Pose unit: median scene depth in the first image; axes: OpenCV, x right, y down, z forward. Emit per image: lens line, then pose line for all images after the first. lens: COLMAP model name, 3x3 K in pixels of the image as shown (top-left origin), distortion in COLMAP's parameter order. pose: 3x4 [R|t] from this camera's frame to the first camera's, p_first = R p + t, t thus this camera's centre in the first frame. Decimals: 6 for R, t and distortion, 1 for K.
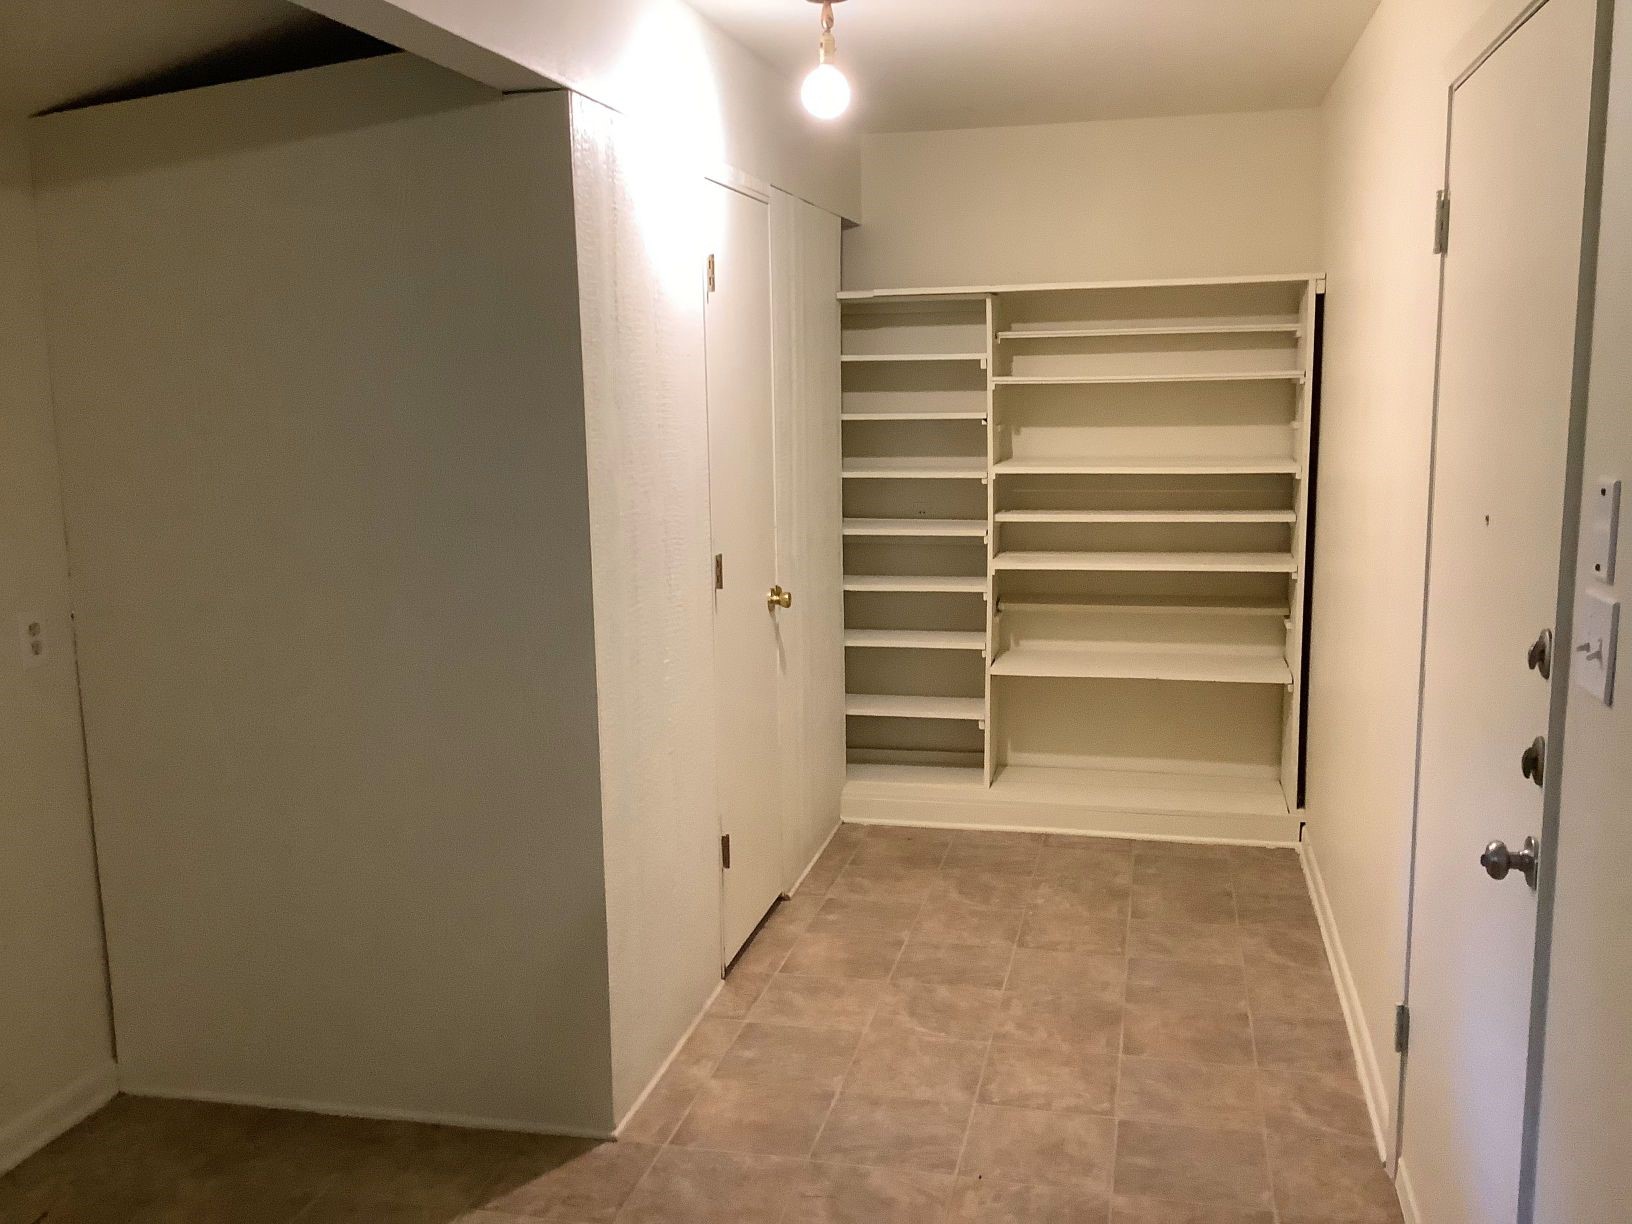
lens RADIAL K [[1471.2, 0, 818.3], [0, 1471.2, 617.3], [0, 0, 1]] dist [0.068498, -0.091382]
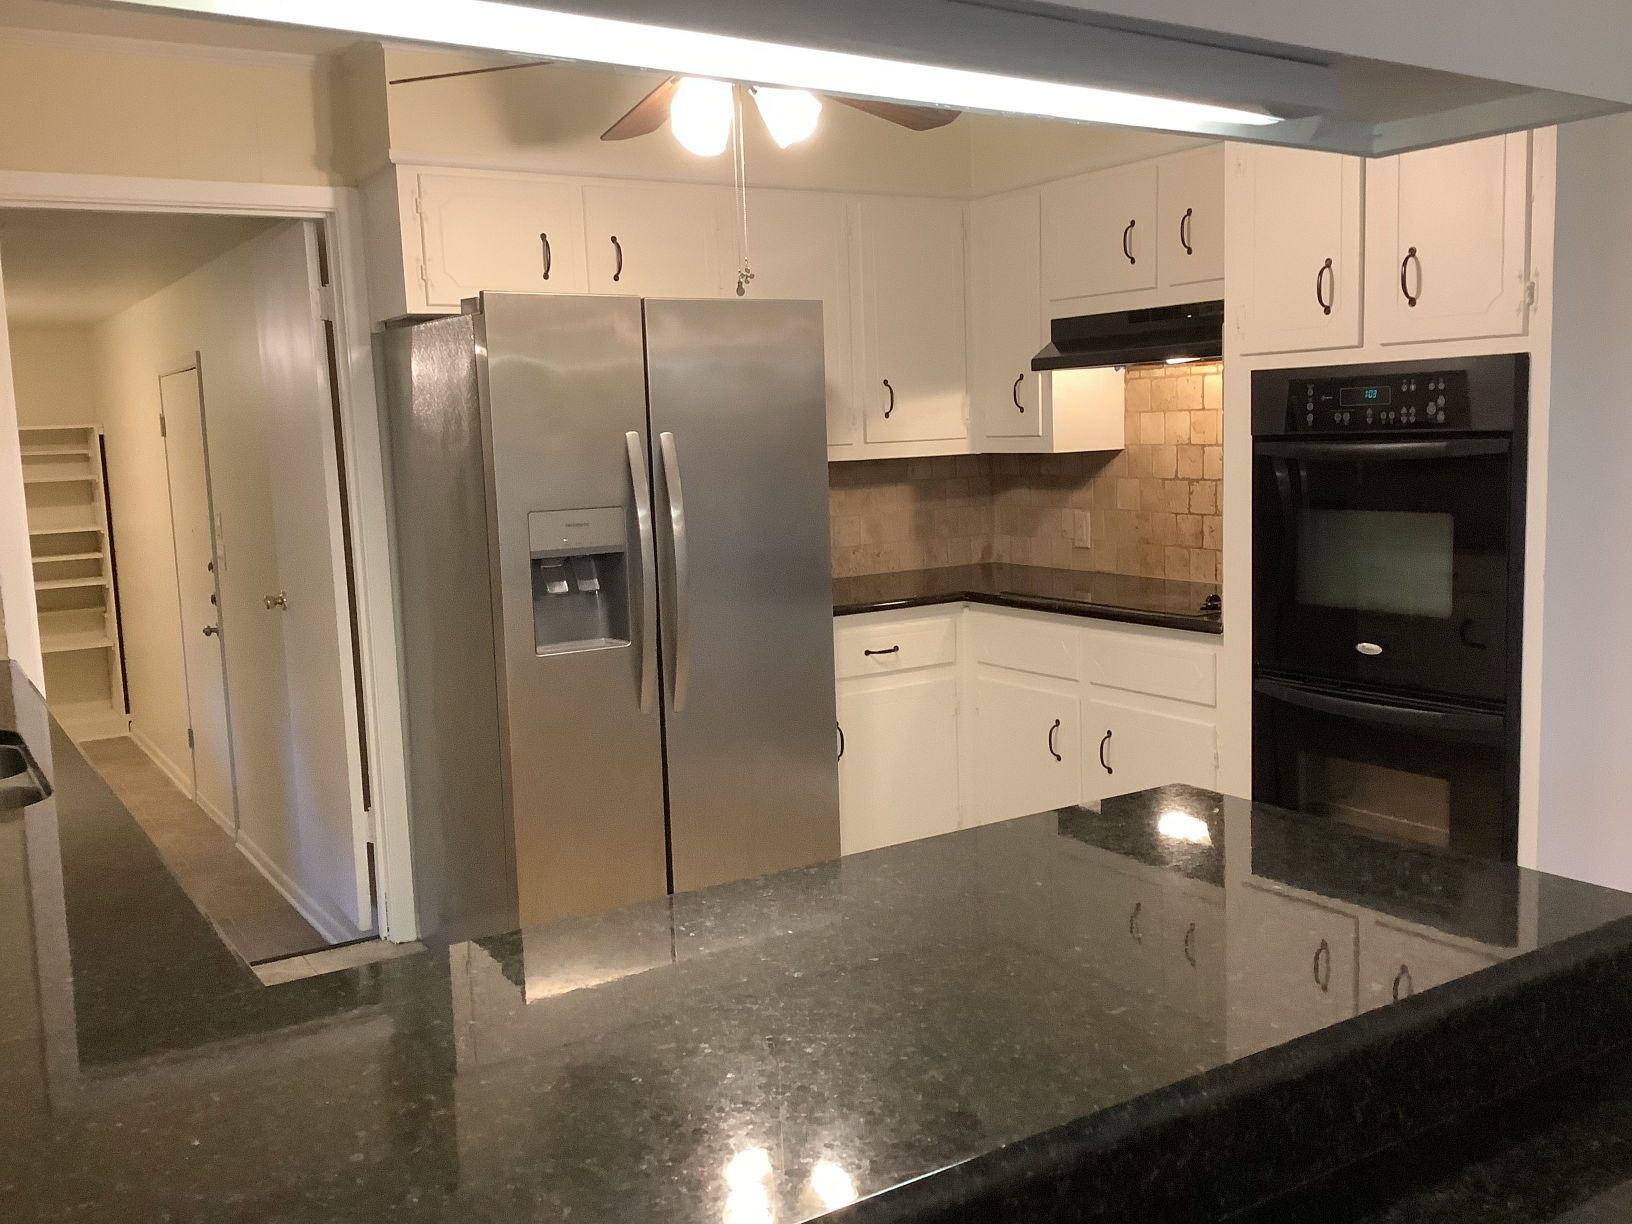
lens RADIAL K [[1471.2, 0, 820.1], [0, 1471.2, 611.9], [0, 0, 1]] dist [0.068498, -0.091382]
pose [[0.697664, -0.096948, 0.709835, -0.368248], [0.137085, 0.990559, 0.000554, 0.122161], [-0.703187, 0.096921, 0.704368, -0.902995]]
